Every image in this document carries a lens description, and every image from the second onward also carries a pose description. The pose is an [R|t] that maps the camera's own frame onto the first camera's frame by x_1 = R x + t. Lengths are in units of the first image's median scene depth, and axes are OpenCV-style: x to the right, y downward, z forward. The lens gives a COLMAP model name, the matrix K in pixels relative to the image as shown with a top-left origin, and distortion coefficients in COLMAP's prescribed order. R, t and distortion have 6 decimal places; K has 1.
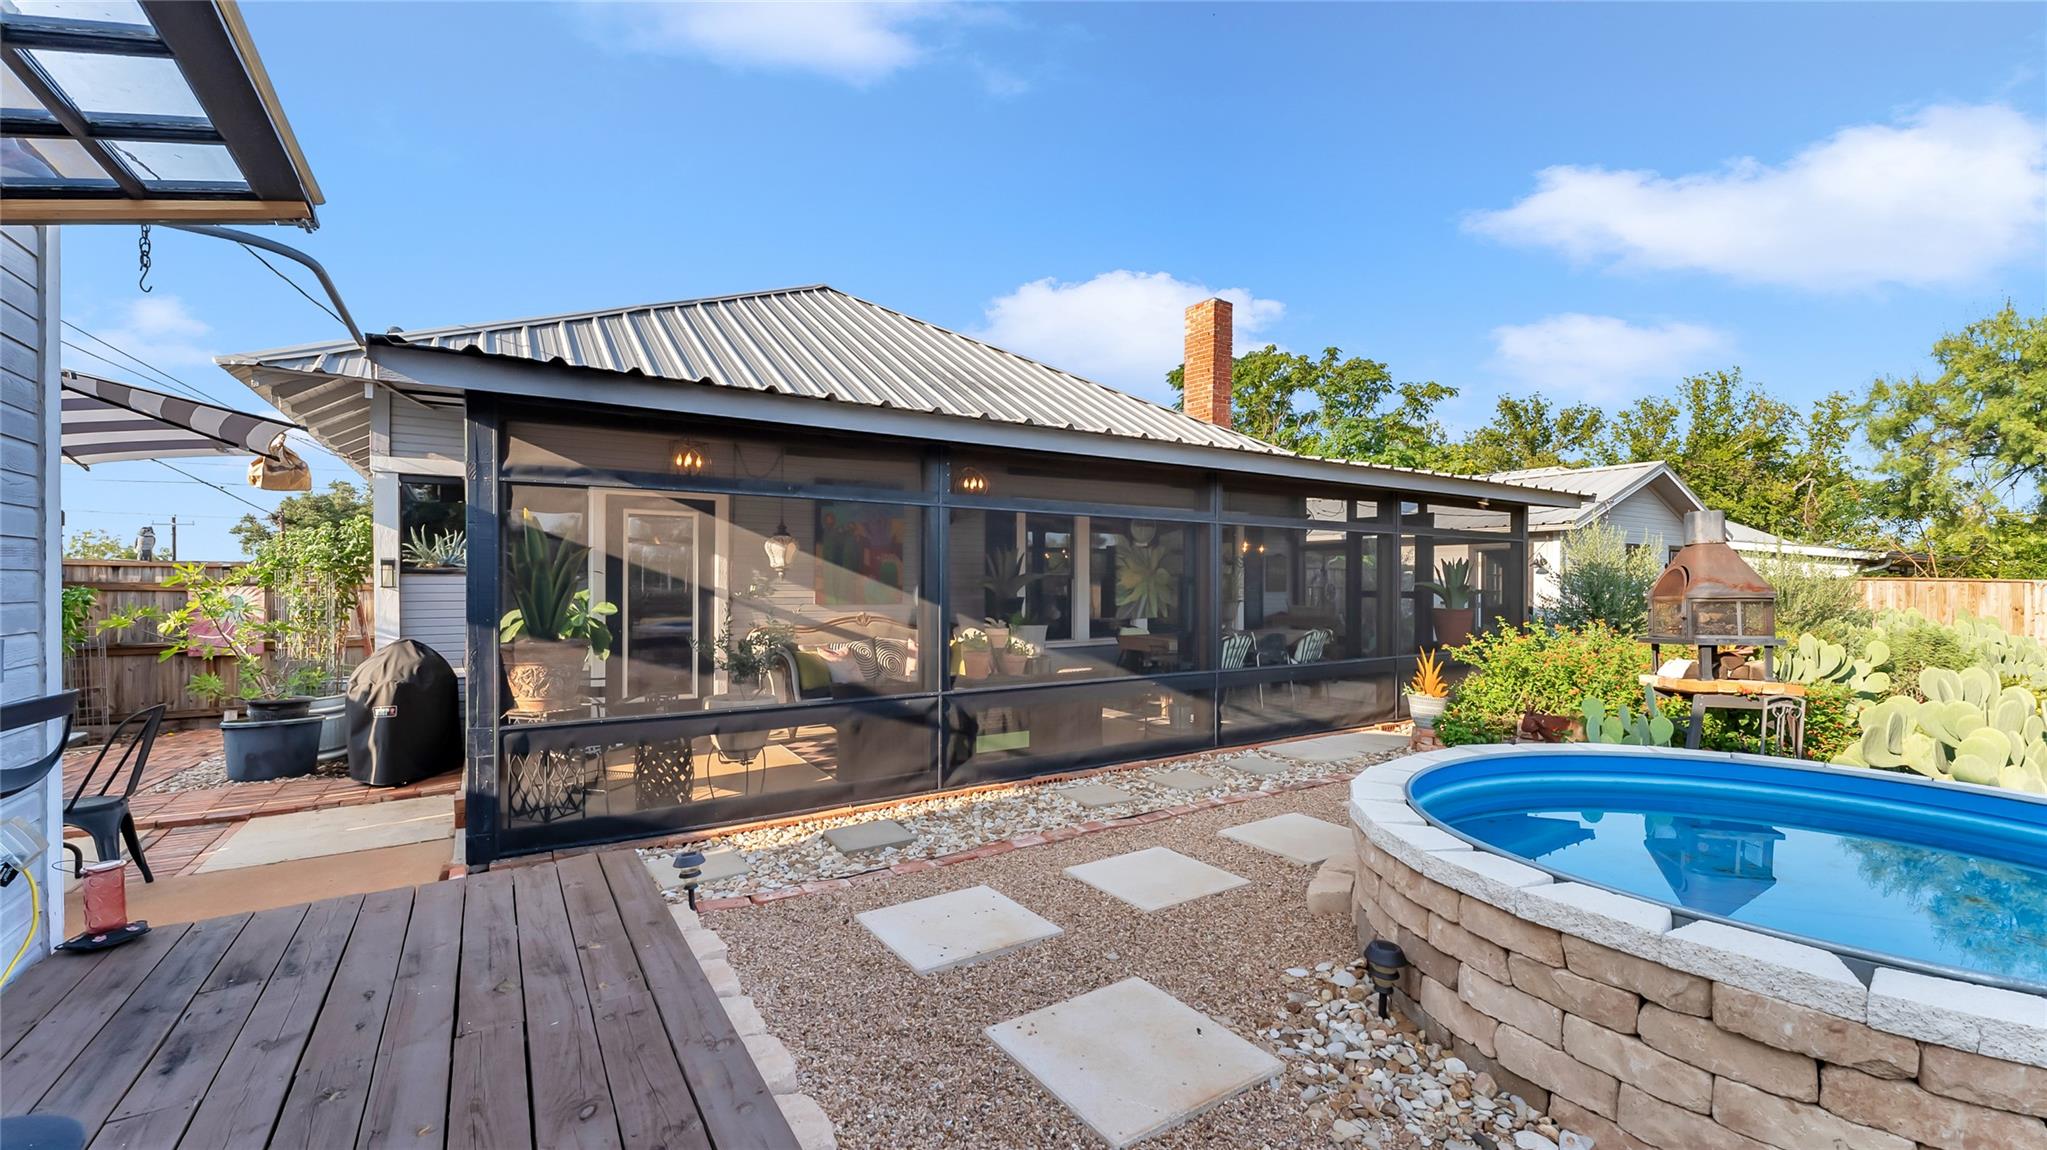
lens RADIAL K [[818.9, 0, 1037.3], [0, 818.9, 582.4], [0, 0, 1]] dist [0.002203, 0.000495]
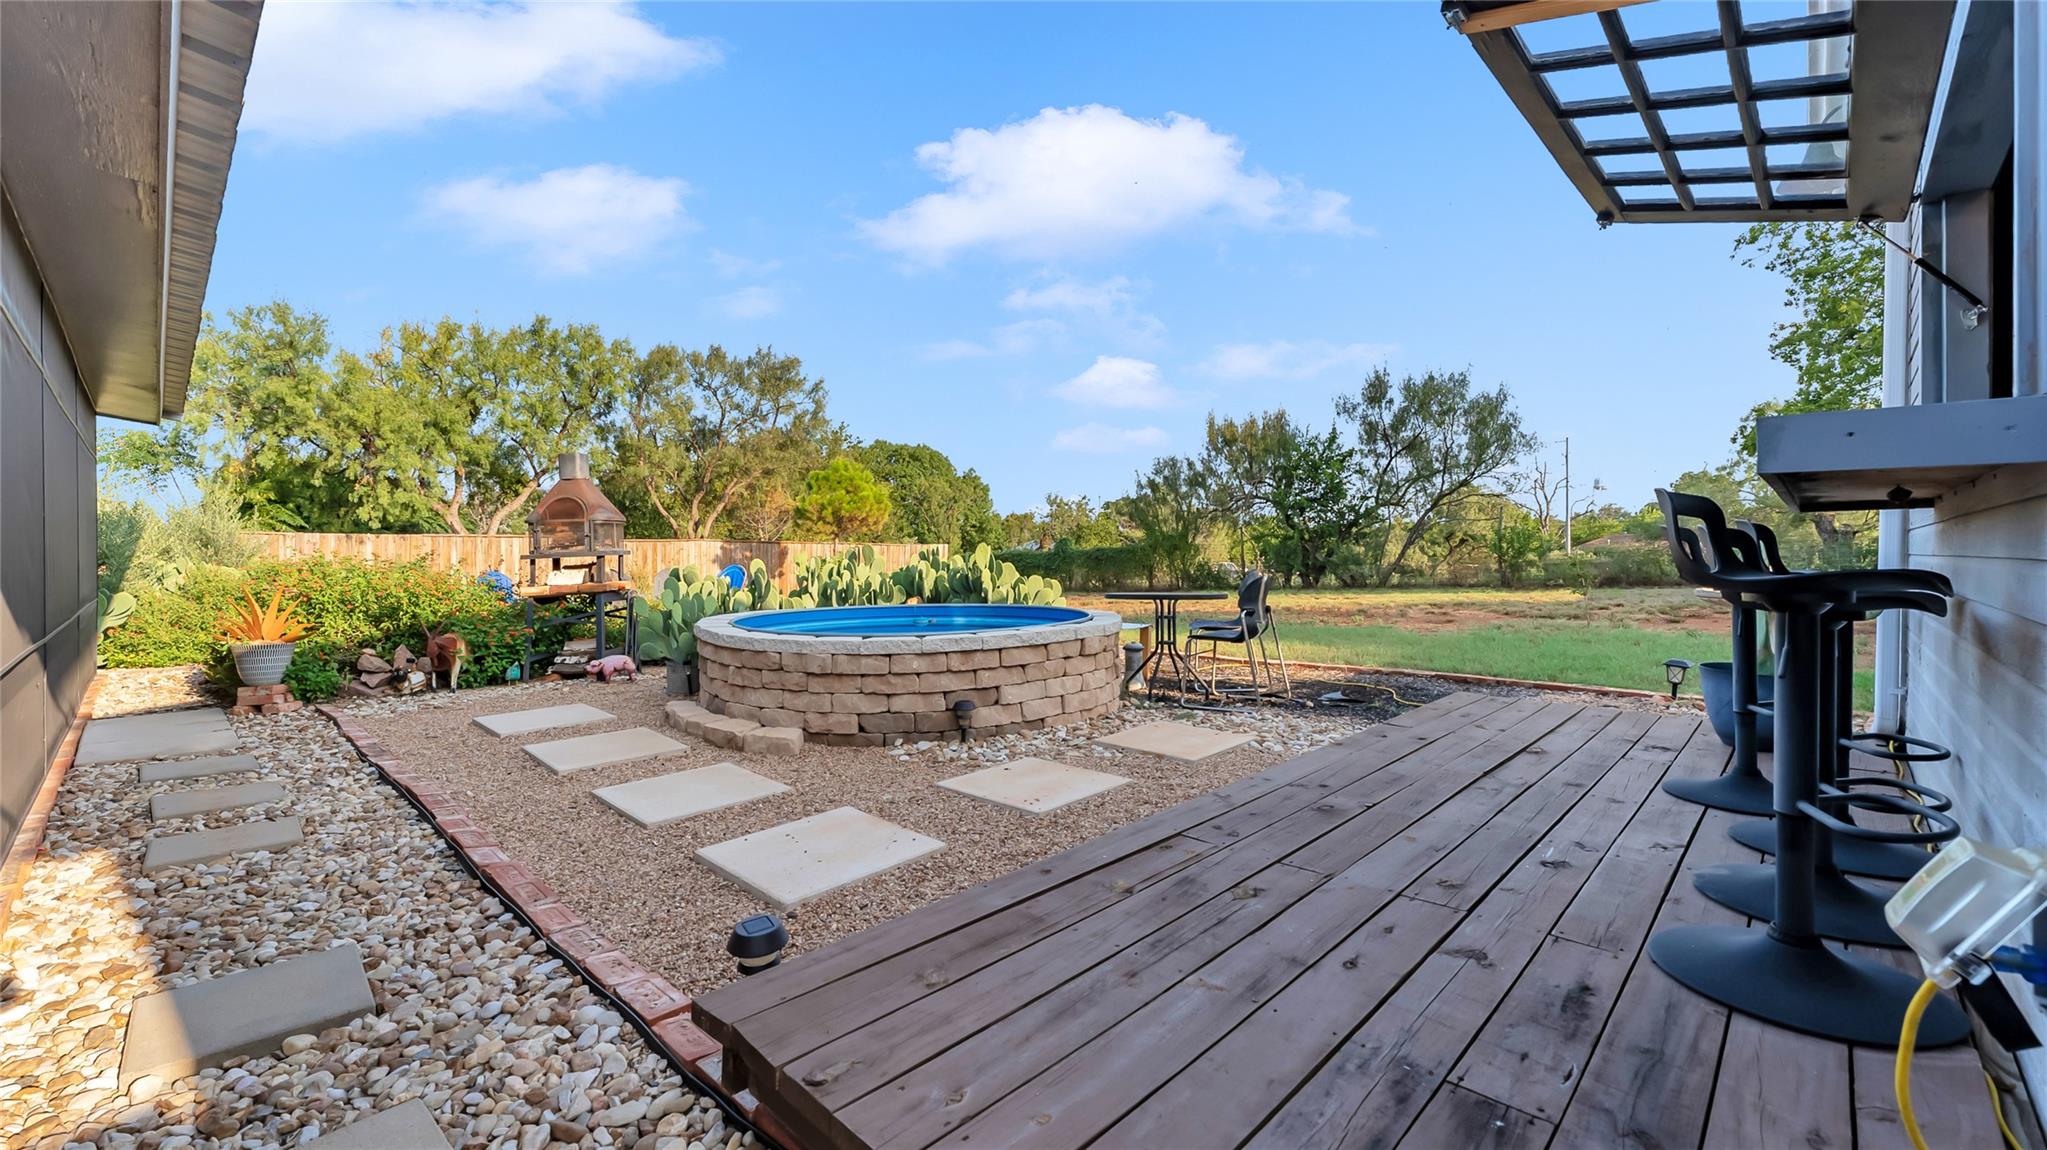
lens RADIAL K [[818.9, 0, 1032.6], [0, 818.9, 552.9], [0, 0, 1]] dist [0.002203, 0.000495]
pose [[-0.216394, -0.006619, 0.976284, -1.264816], [0.004239, 0.999961, 0.007720, 0.129441], [-0.976297, 0.005809, -0.216357, 1.247027]]
